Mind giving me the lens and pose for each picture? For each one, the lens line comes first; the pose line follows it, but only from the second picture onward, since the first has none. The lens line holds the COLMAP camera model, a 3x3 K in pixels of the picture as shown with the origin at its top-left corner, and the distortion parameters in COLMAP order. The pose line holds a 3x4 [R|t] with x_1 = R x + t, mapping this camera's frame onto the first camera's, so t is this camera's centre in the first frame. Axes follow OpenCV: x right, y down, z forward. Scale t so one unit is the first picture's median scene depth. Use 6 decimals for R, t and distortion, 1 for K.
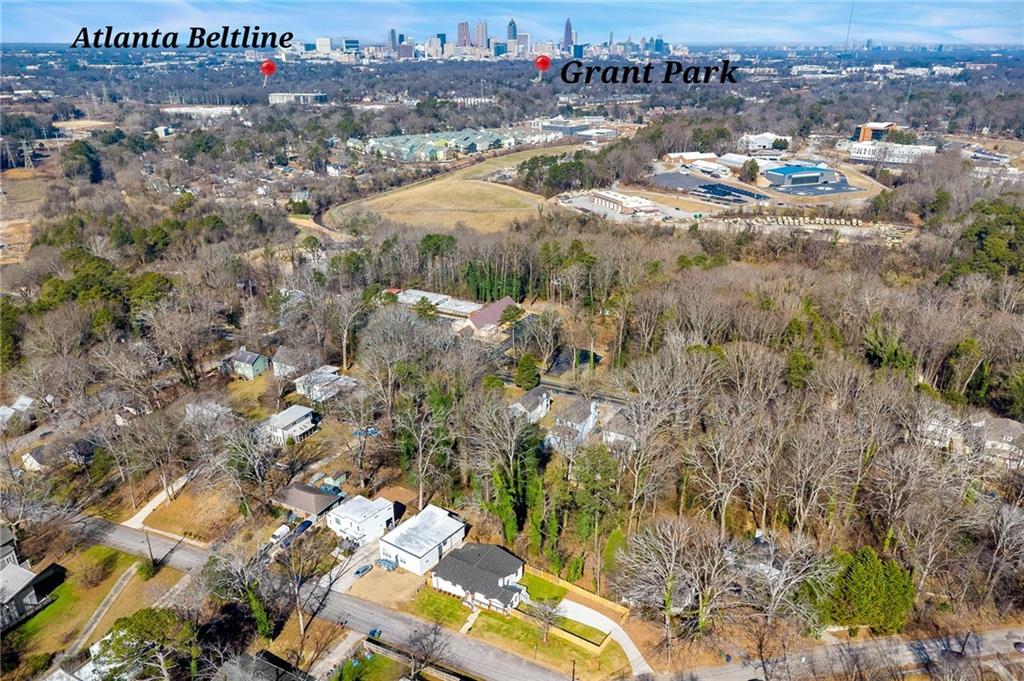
lens RADIAL K [[740.7, 0, 509.1], [0, 740.7, 344.2], [0, 0, 1]] dist [0.004123, -0.008090]
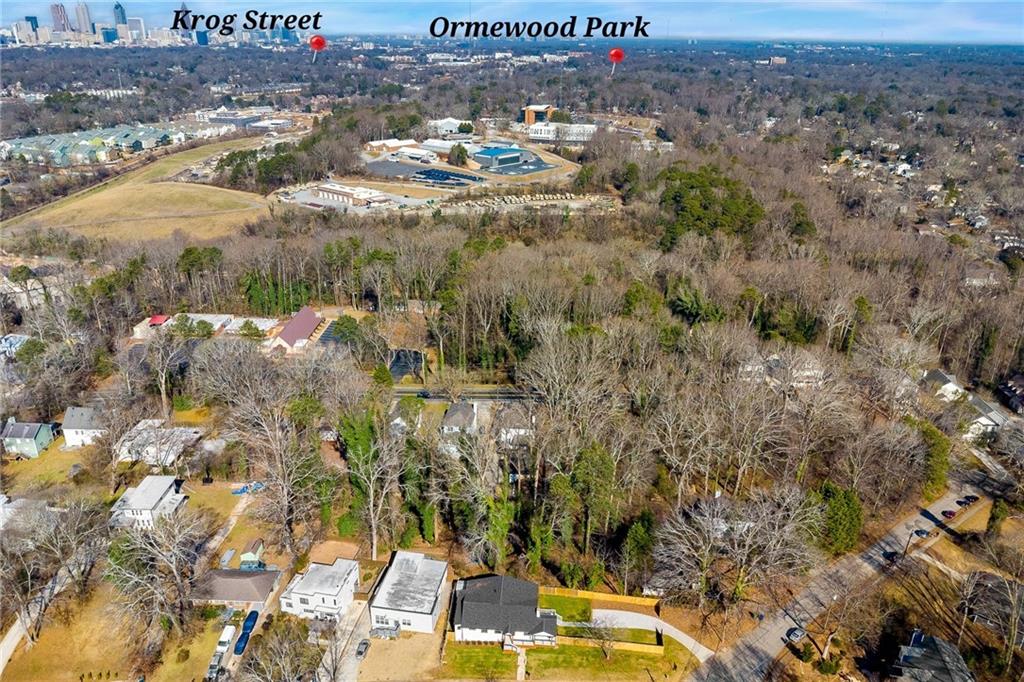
lens RADIAL K [[733.8, 0, 508.2], [0, 733.8, 337.0], [0, 0, 1]] dist [0.002636, -0.002755]
pose [[0.901416, -0.155275, 0.404152, -0.069745], [0.151584, 0.987580, 0.041336, -0.012232], [-0.405551, 0.024001, 0.913757, 0.031935]]
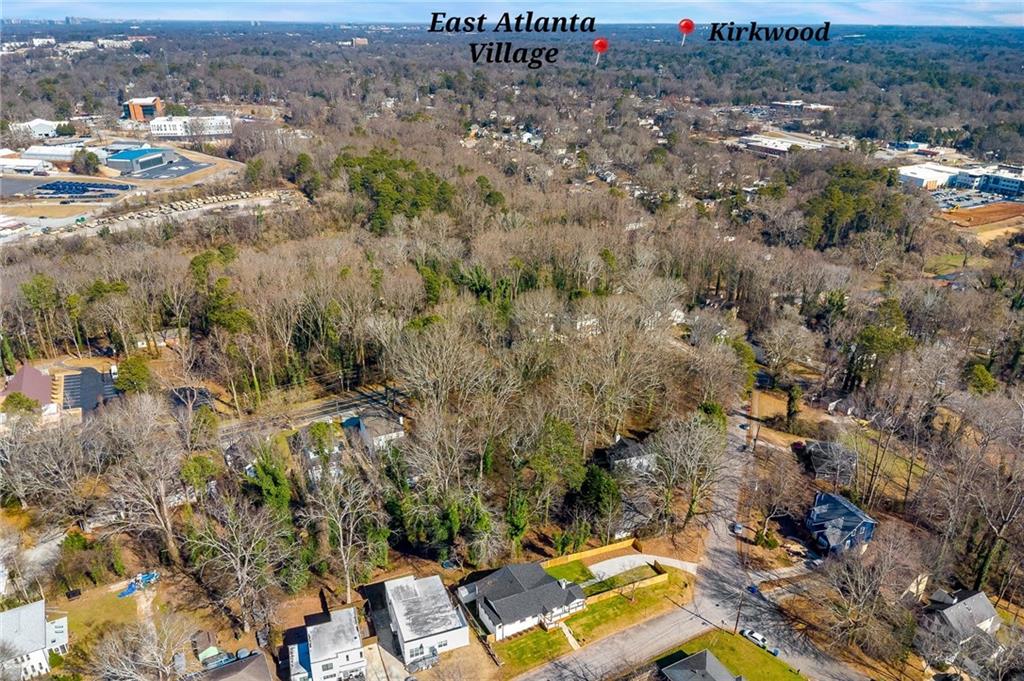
lens RADIAL K [[740.7, 0, 509.1], [0, 740.7, 344.2], [0, 0, 1]] dist [0.004123, -0.008090]
pose [[0.566933, -0.326939, 0.756107, -0.131326], [0.303009, 0.936283, 0.177648, -0.032457], [-0.766011, 0.128393, 0.629875, 0.076847]]
